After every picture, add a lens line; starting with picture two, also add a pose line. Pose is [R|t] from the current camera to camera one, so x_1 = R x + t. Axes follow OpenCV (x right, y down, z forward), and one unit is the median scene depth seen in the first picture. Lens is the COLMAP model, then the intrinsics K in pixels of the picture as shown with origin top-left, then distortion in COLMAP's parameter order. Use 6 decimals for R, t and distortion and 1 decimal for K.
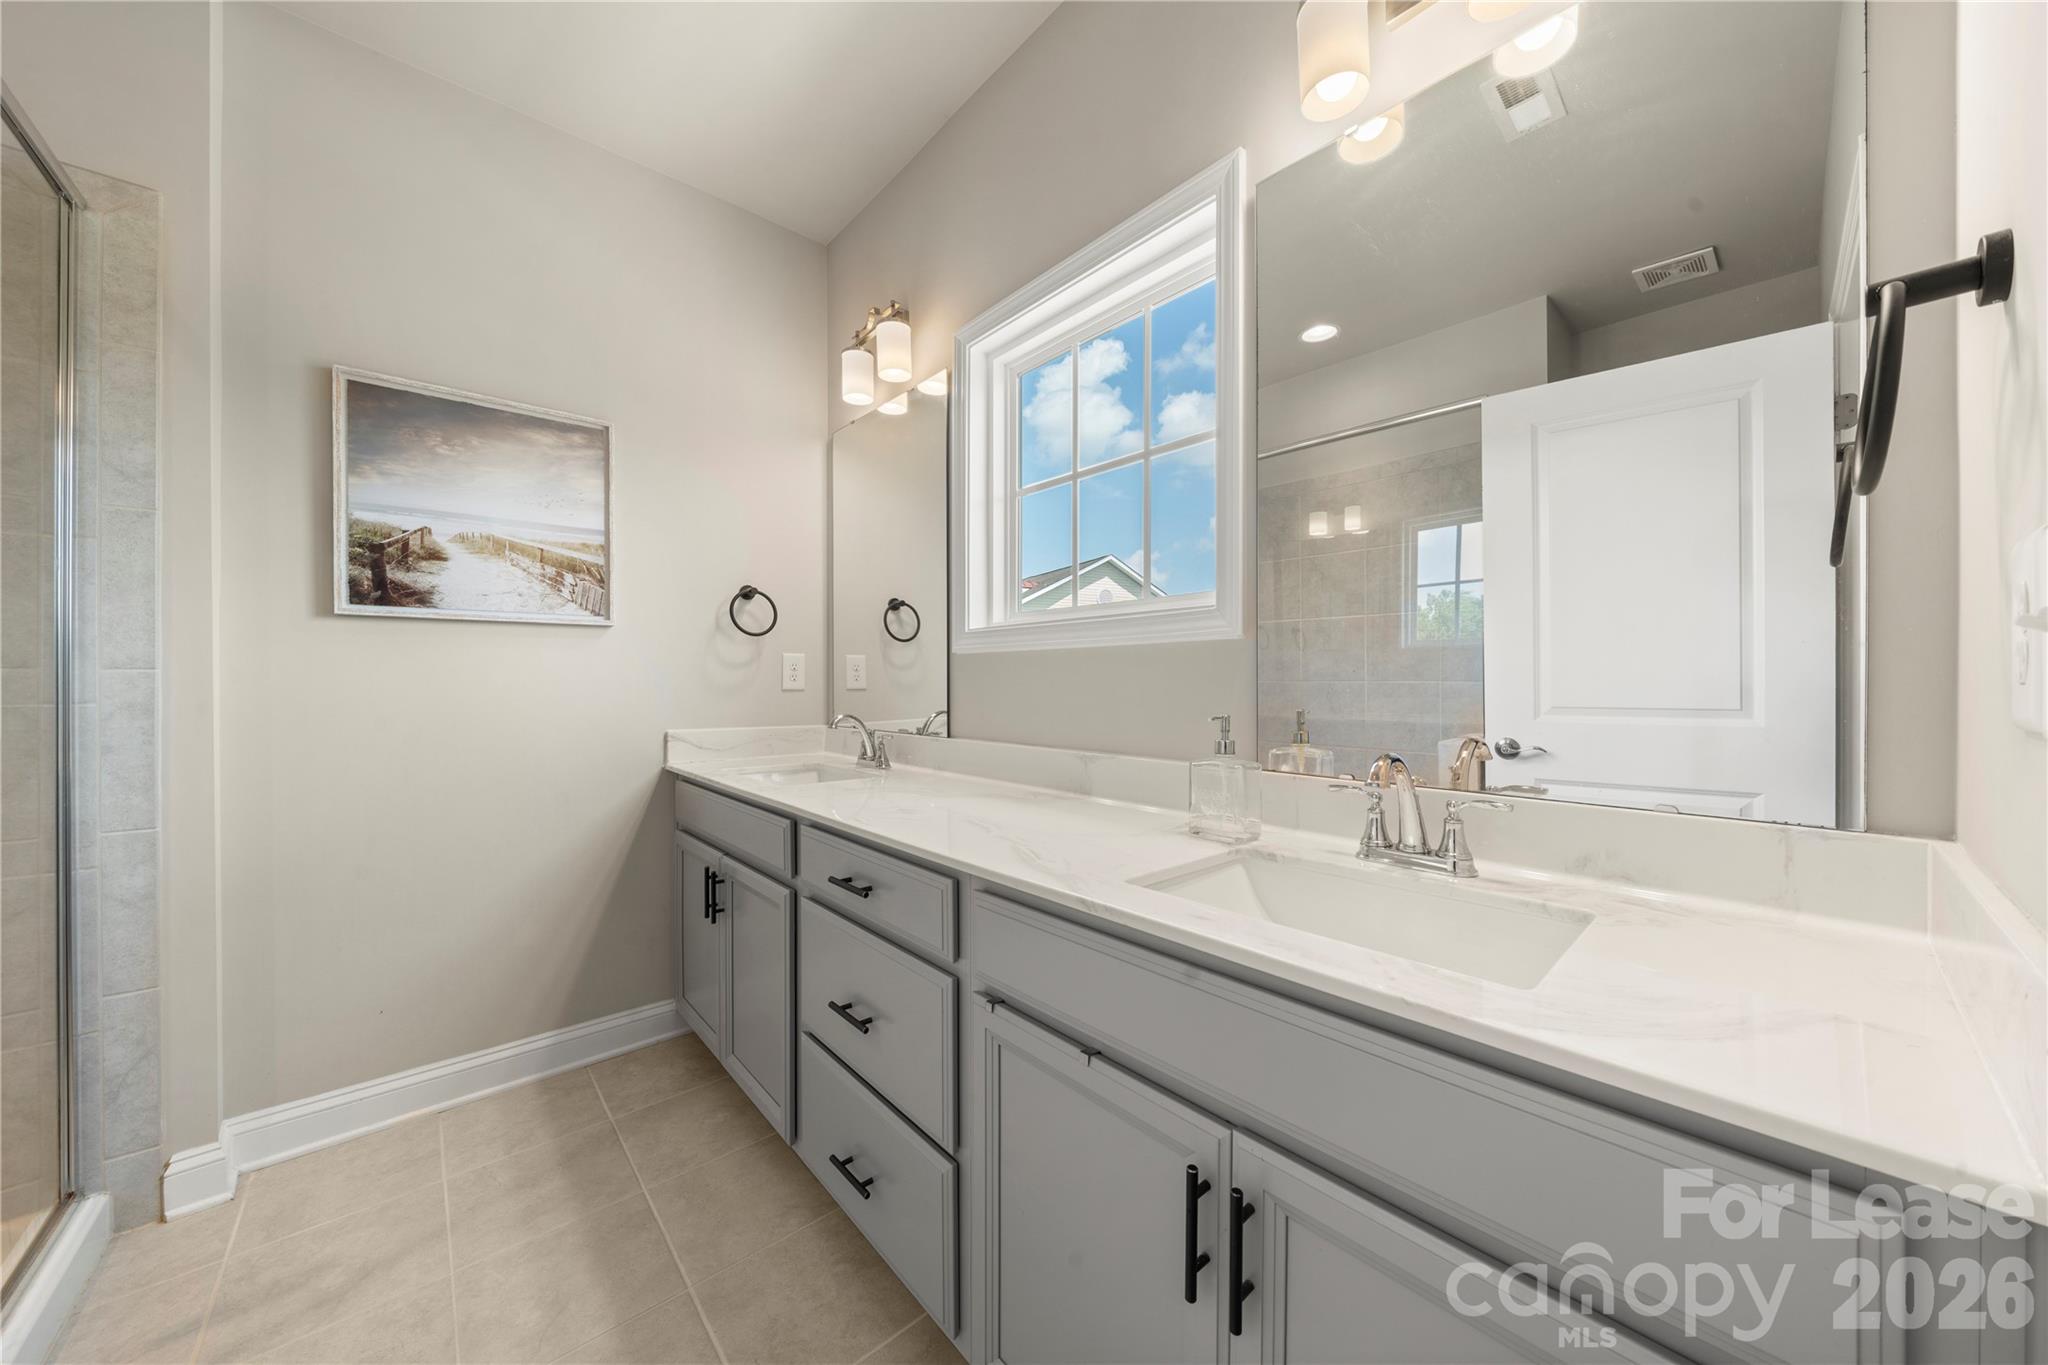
lens RADIAL K [[715.8, 0, 1026.8], [0, 715.8, 680.3], [0, 0, 1]] dist [0.003014, 0.000082]
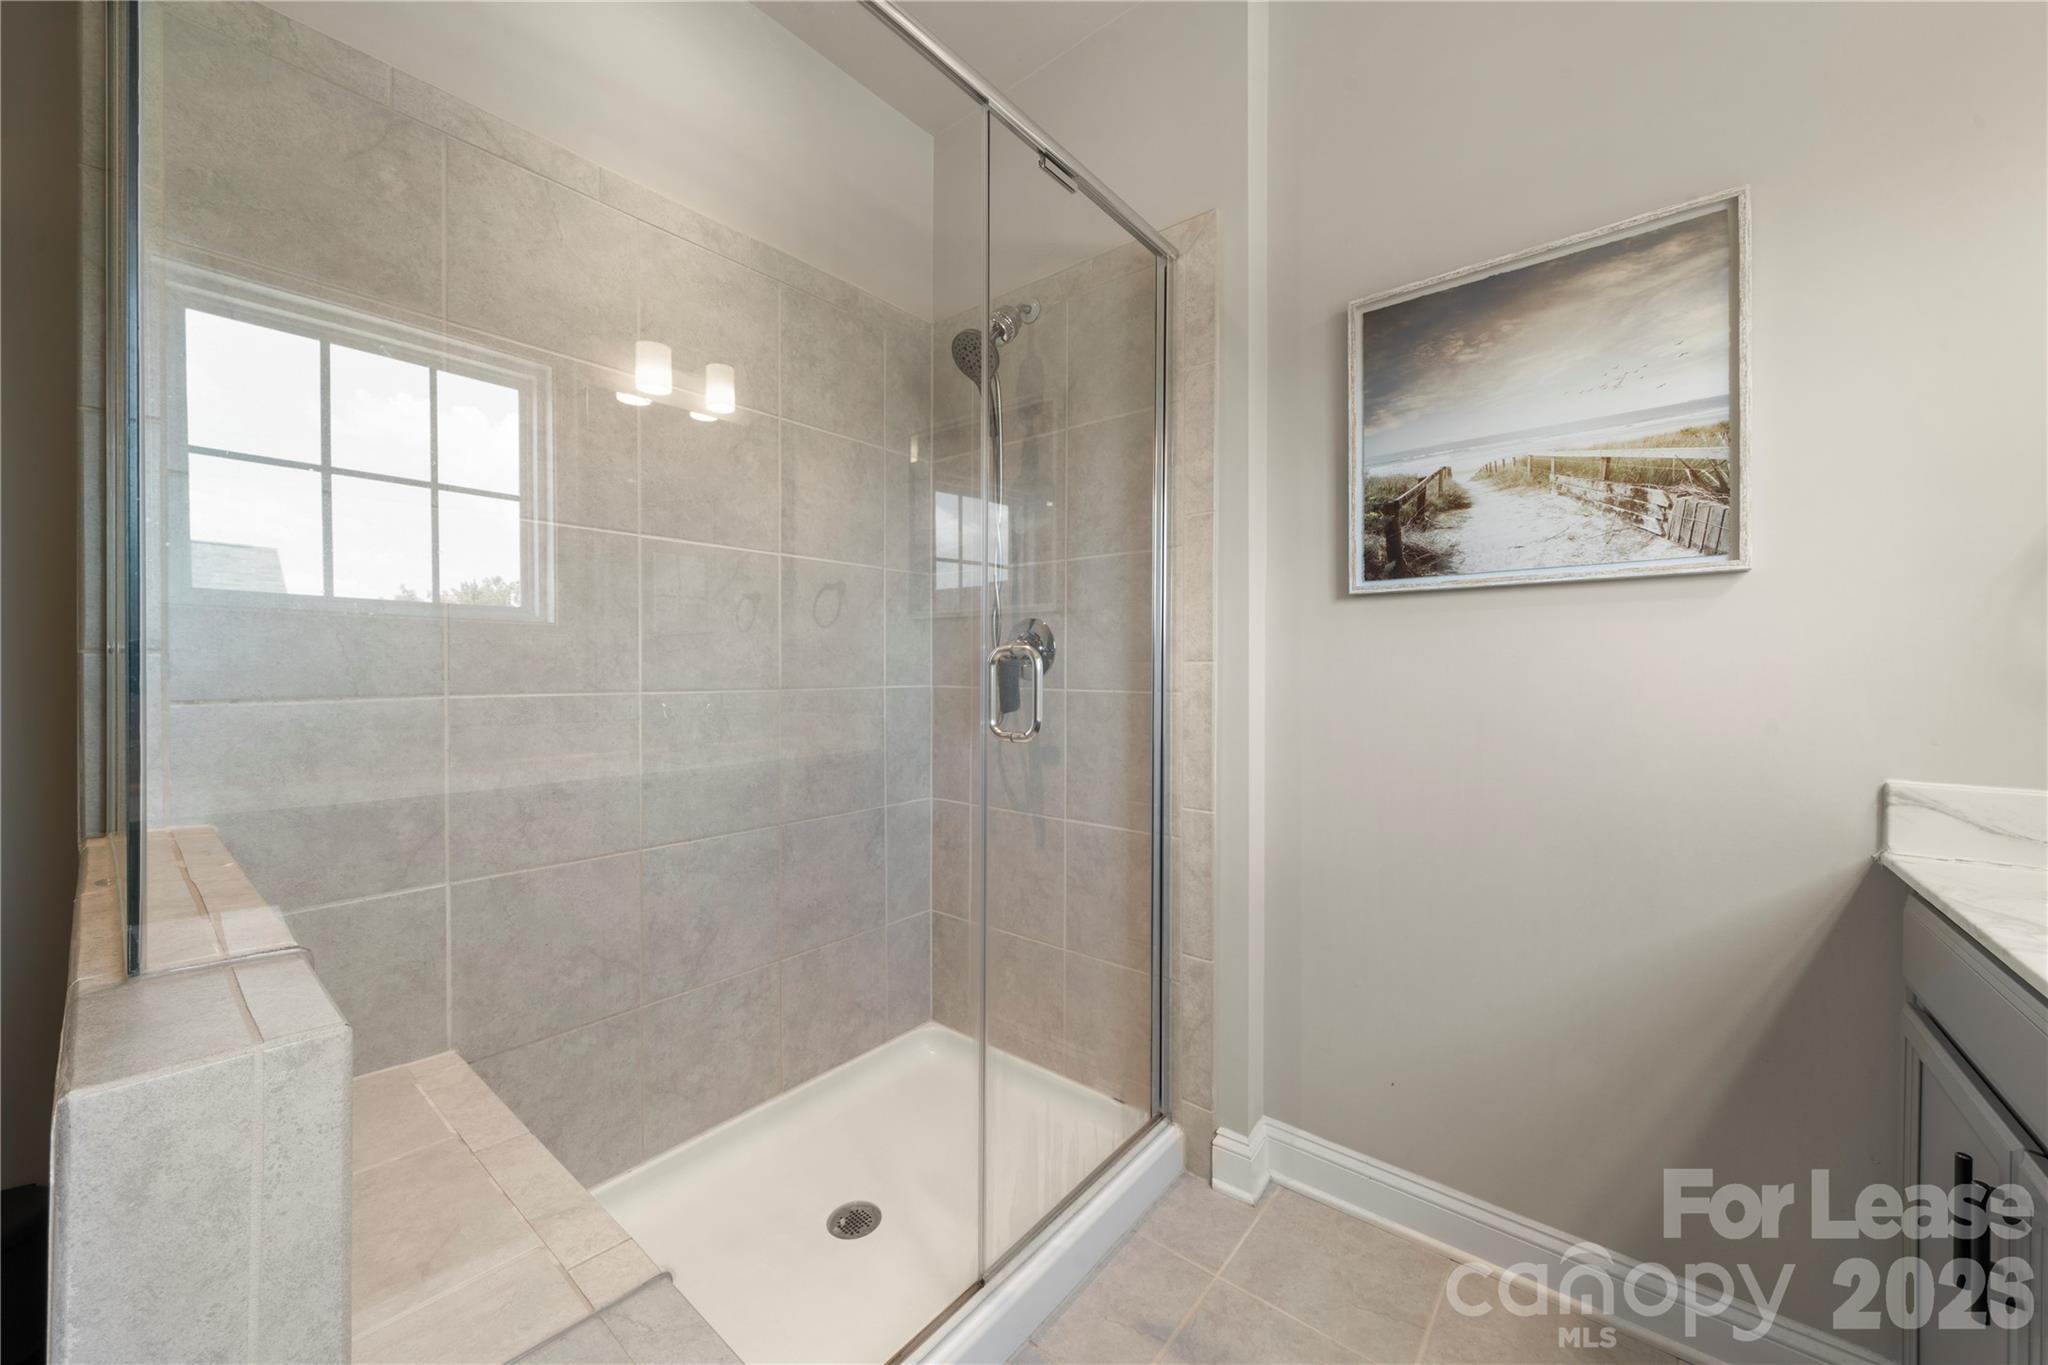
lens RADIAL K [[755.2, 0, 1029.6], [0, 755.2, 673.5], [0, 0, 1]] dist [-0.002578, -0.002643]
pose [[0.135547, 0.006873, -0.990747, -0.116344], [0.000487, 0.999975, 0.007003, -0.004508], [0.990771, -0.001432, 0.135540, 0.467121]]
